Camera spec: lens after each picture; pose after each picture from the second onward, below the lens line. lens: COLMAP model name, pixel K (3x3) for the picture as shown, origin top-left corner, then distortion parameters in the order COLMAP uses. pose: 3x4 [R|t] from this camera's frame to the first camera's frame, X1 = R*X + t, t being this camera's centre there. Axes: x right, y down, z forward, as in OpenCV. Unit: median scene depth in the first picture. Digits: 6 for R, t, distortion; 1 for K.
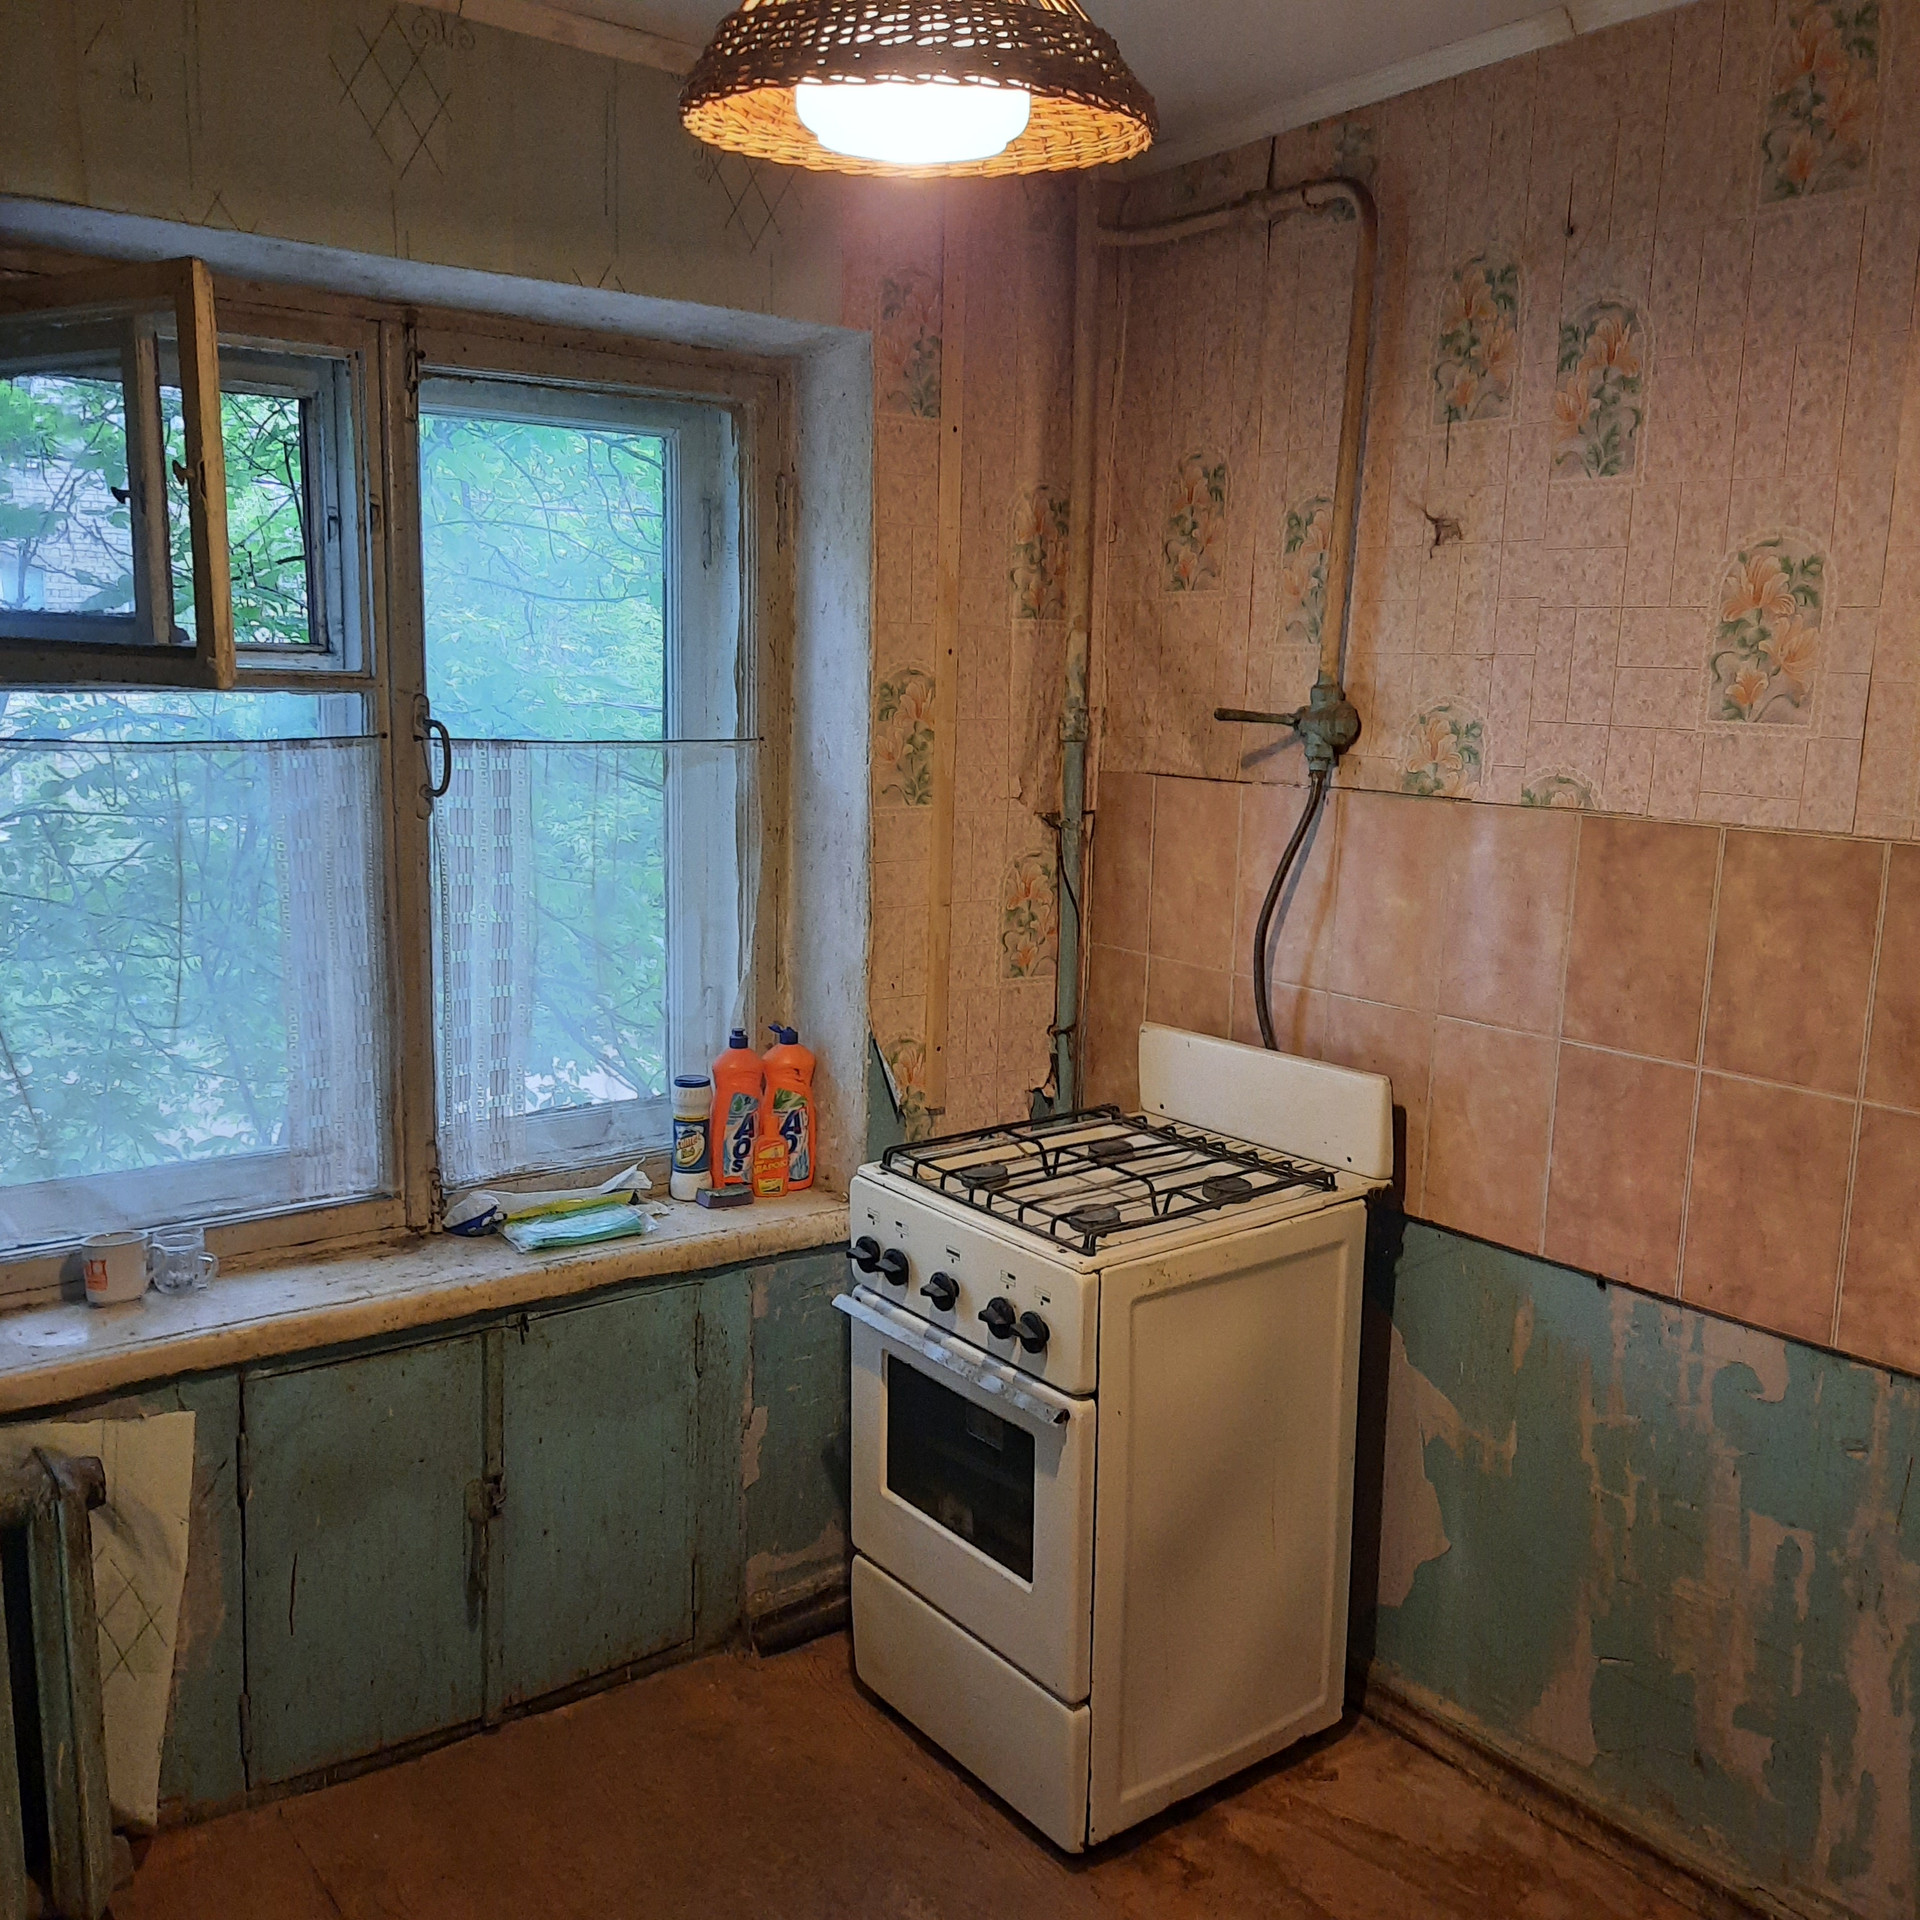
lens RADIAL K [[1871.4, 0, 954.3], [0, 1871.4, 965.5], [0, 0, 1]] dist [0.054295, -0.070918]
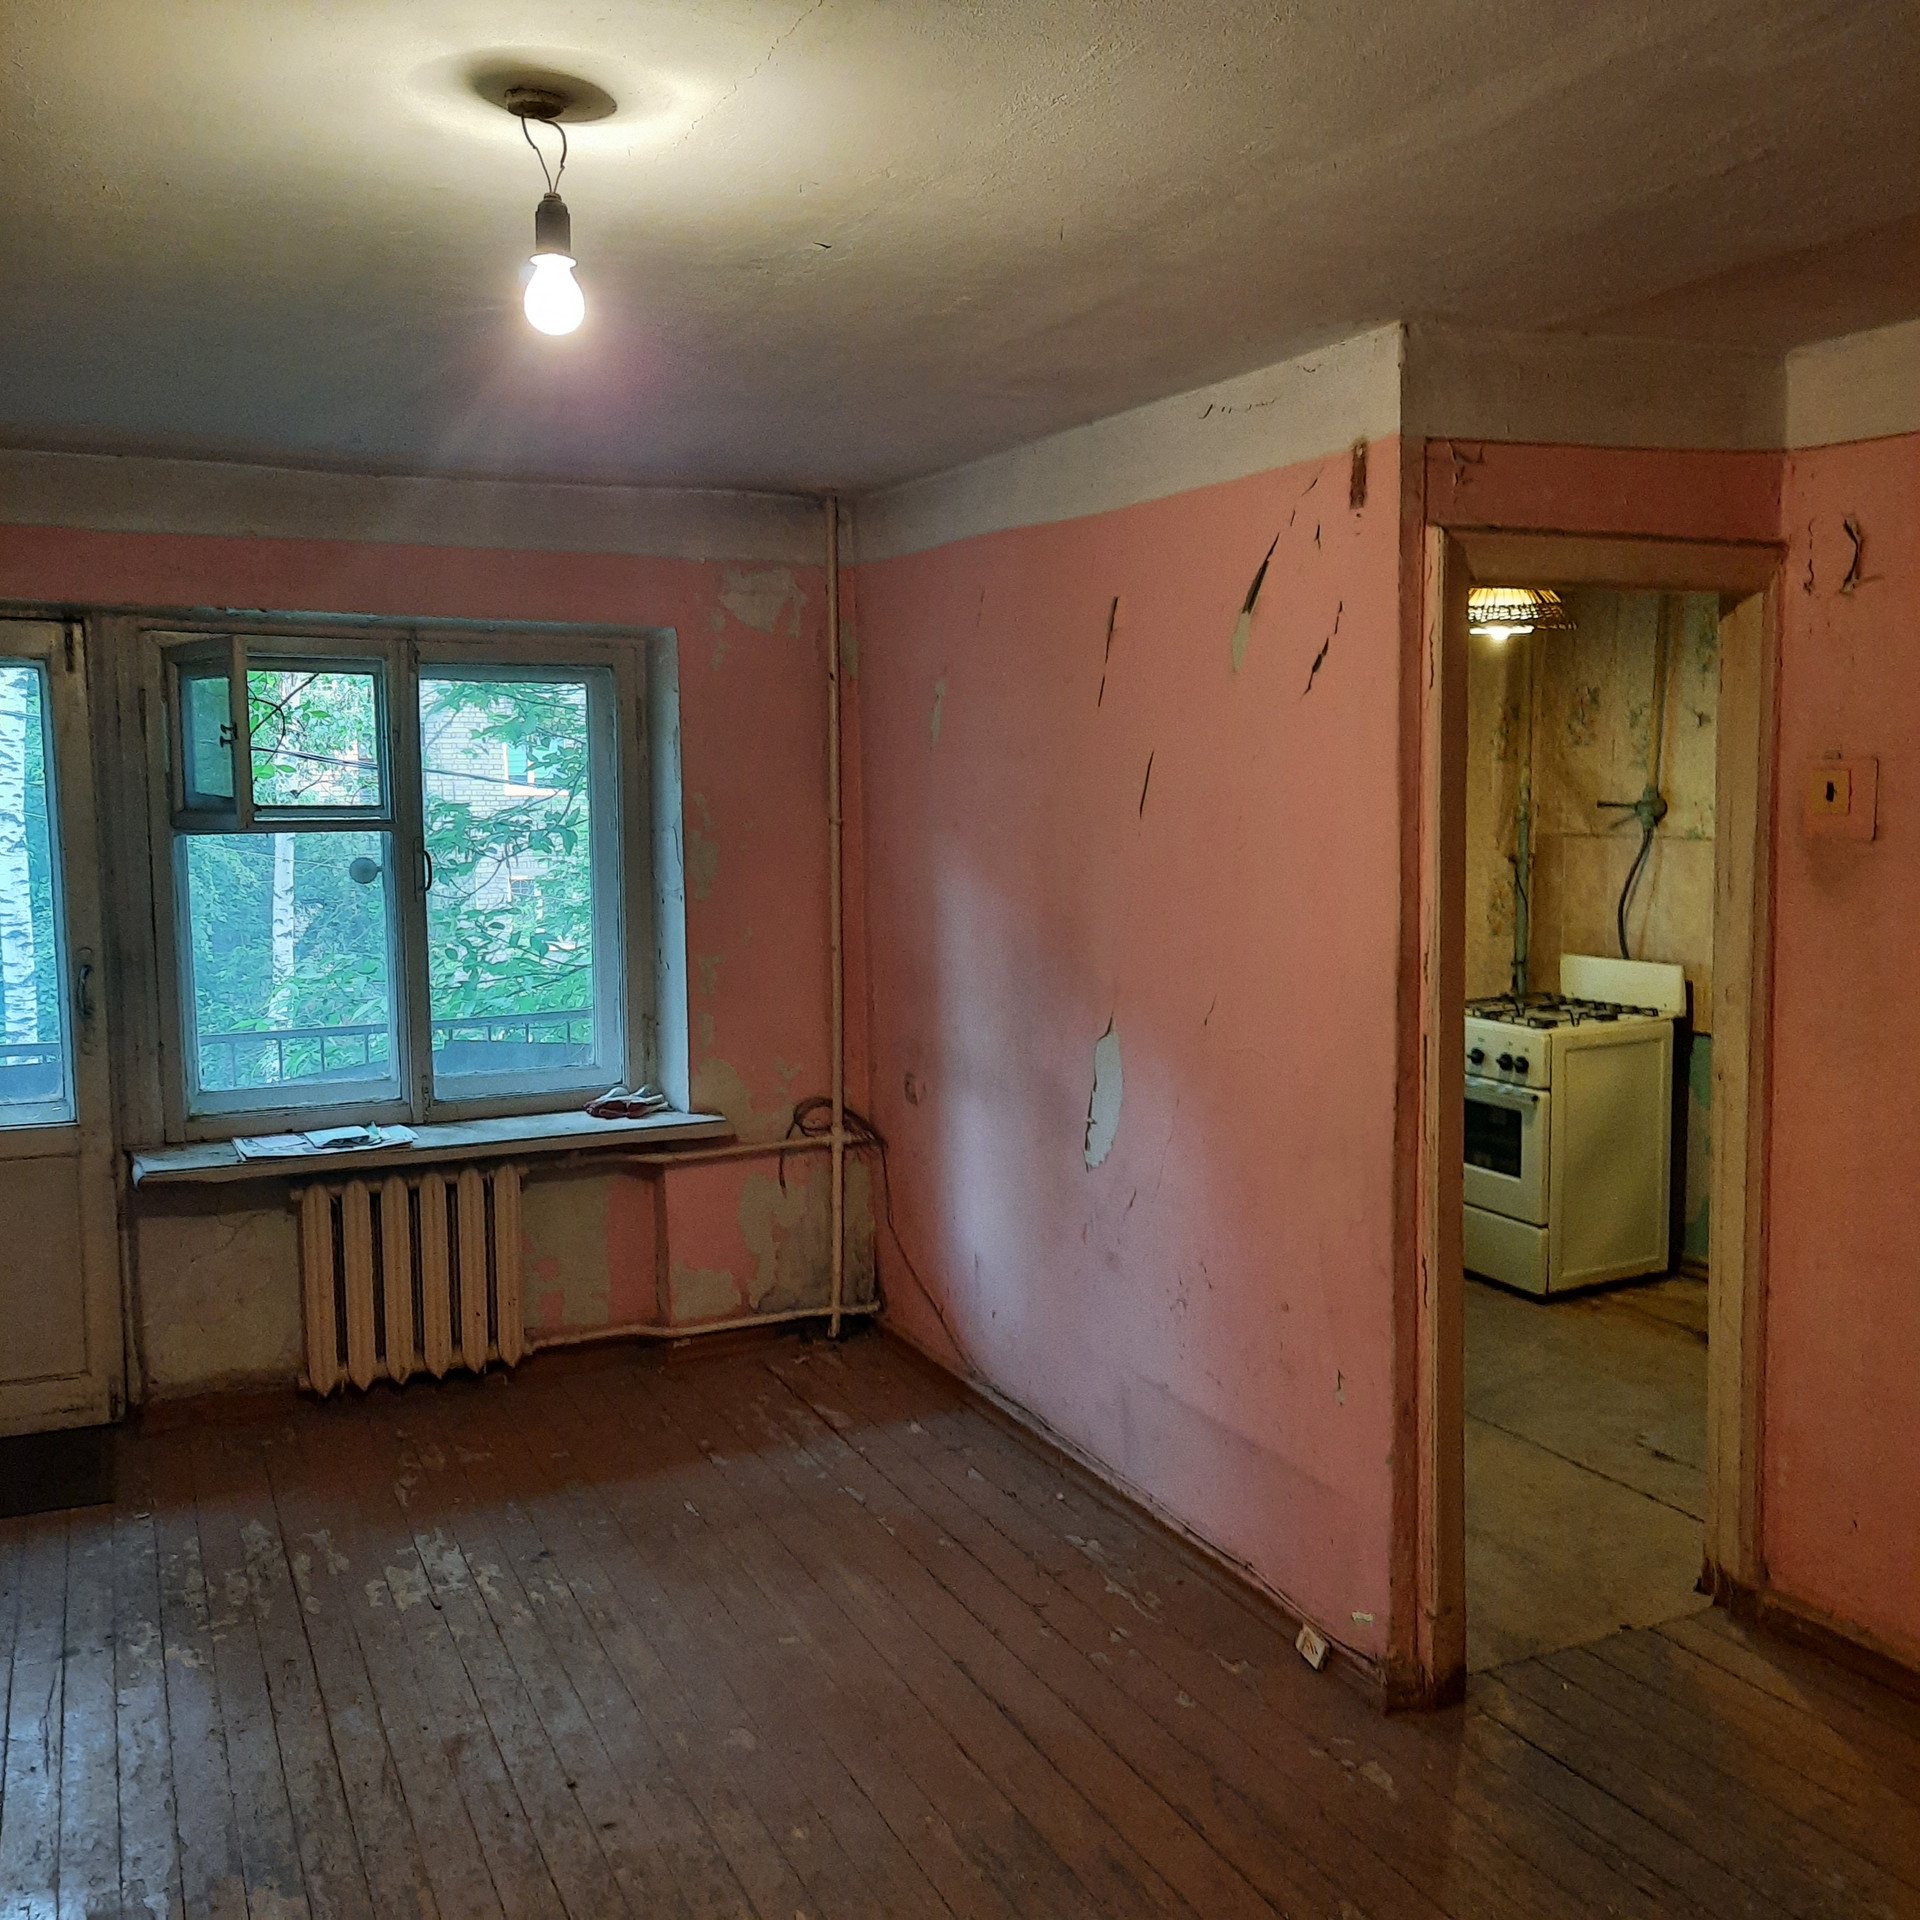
lens RADIAL K [[1871.4, 0, 954.3], [0, 1871.4, 965.5], [0, 0, 1]] dist [0.054295, -0.070918]
pose [[0.982495, -0.010192, -0.186009, -0.186920], [-0.001307, 0.998100, -0.061597, 0.186427], [0.186283, 0.060762, 0.980615, -1.257117]]
